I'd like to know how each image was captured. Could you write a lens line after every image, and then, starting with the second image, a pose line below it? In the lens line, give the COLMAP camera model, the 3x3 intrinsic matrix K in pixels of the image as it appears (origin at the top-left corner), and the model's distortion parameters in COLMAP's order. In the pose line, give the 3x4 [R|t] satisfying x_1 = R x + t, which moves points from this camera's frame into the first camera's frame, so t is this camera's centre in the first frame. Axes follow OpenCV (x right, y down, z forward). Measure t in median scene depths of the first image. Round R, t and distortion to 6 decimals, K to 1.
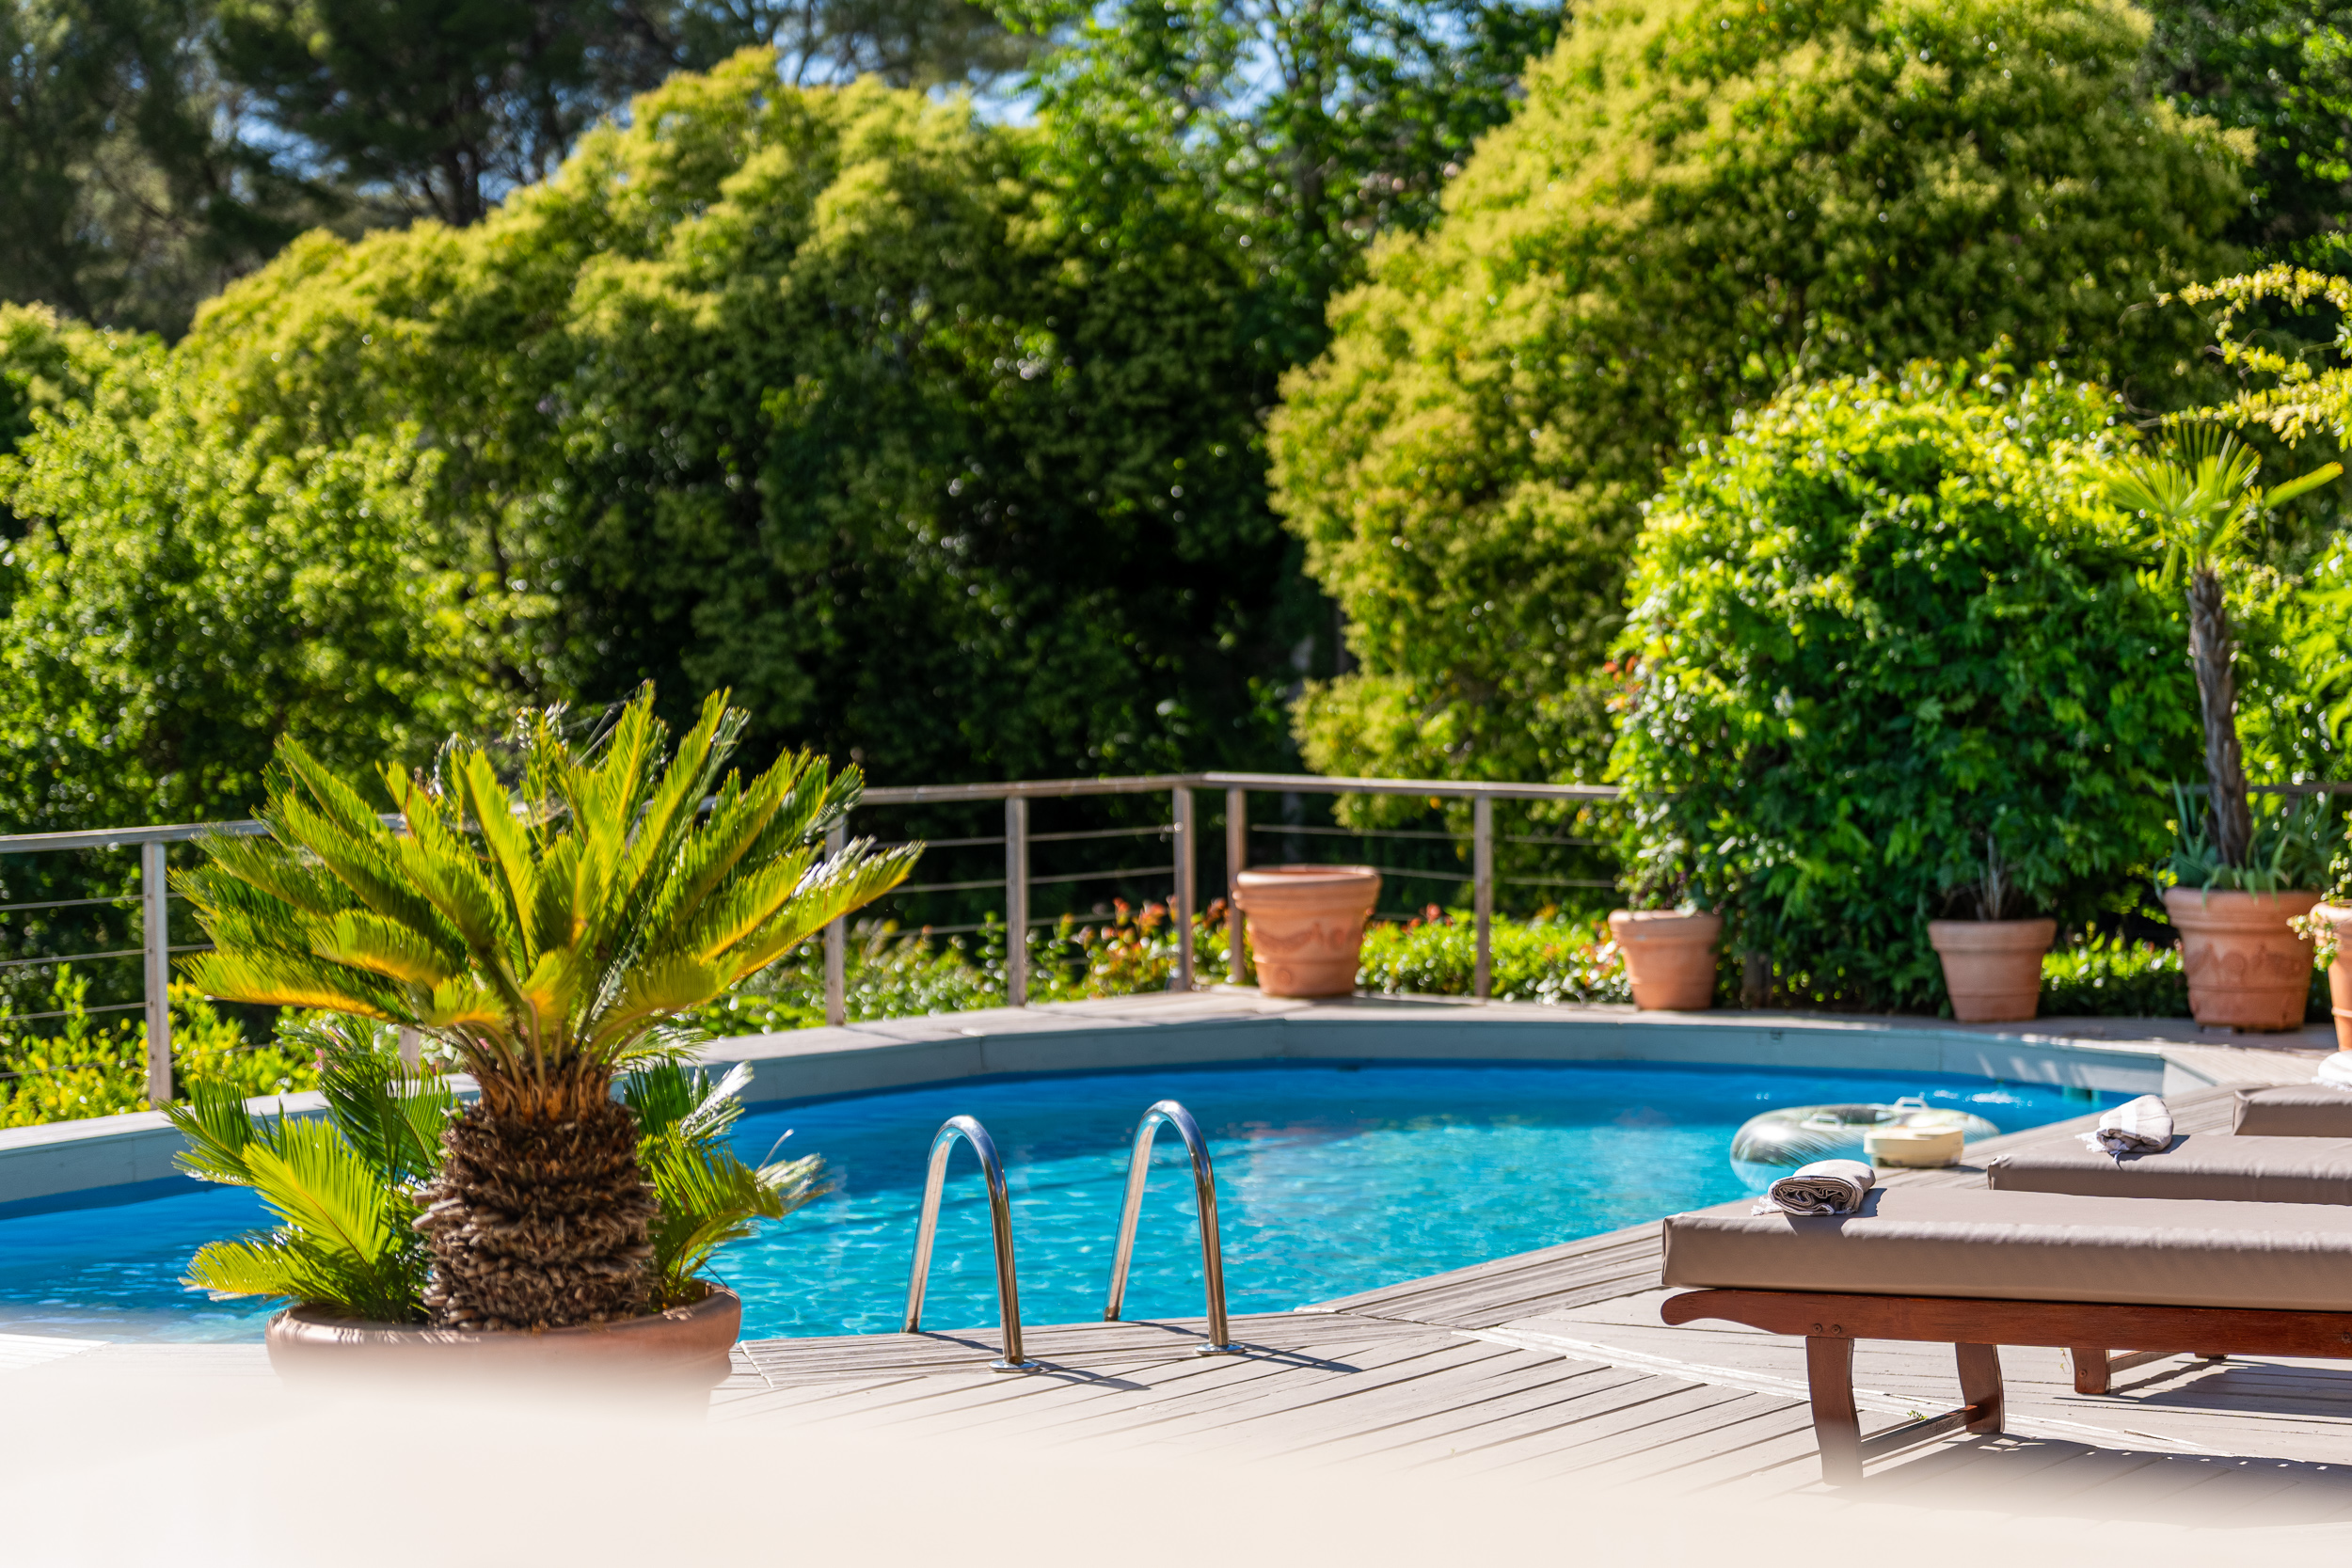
lens RADIAL K [[4800.1, 0, 1179.0], [0, 4800.1, 781.6], [0, 0, 1]] dist [0.020123, 0.000000]
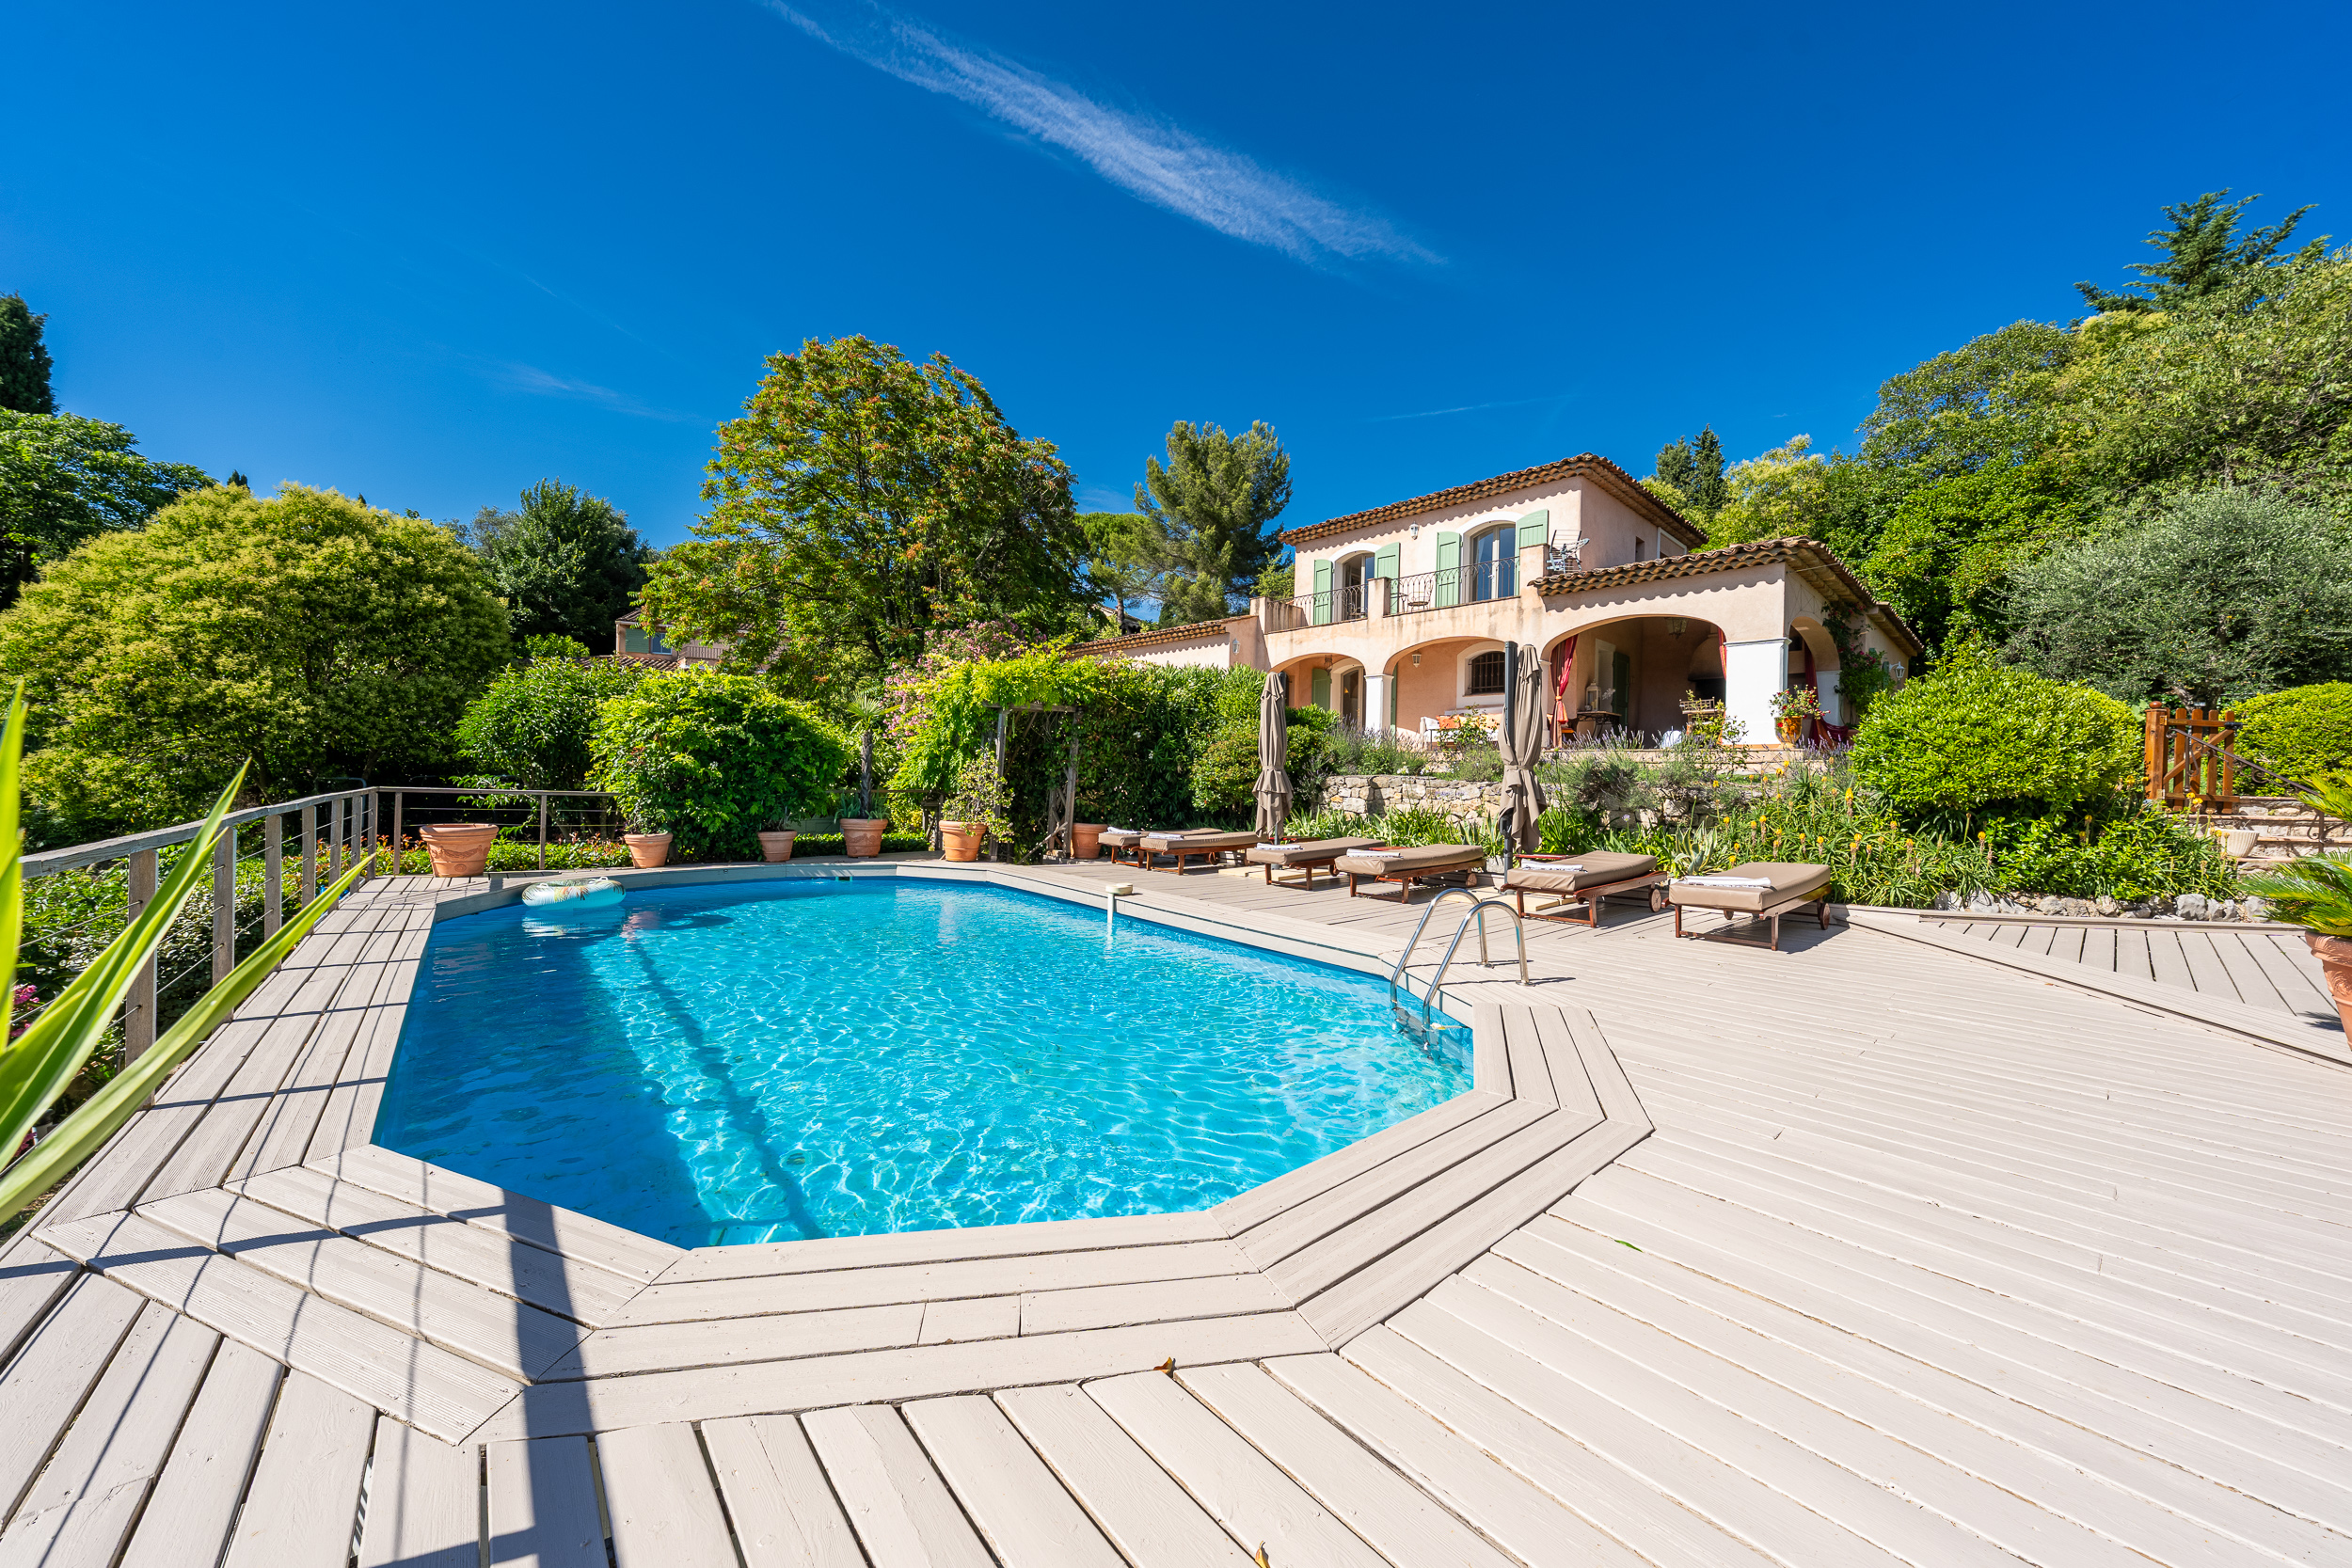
lens RADIAL K [[839.1, 0, 1185.6], [0, 839.1, 789.3], [0, 0, 1]] dist [-0.001290, -0.000151]
pose [[0.286935, 0.001371, 0.957949, -0.215626], [0.002035, 0.999996, -0.002041, 0.001102], [-0.957948, 0.002535, 0.286931, 0.379572]]
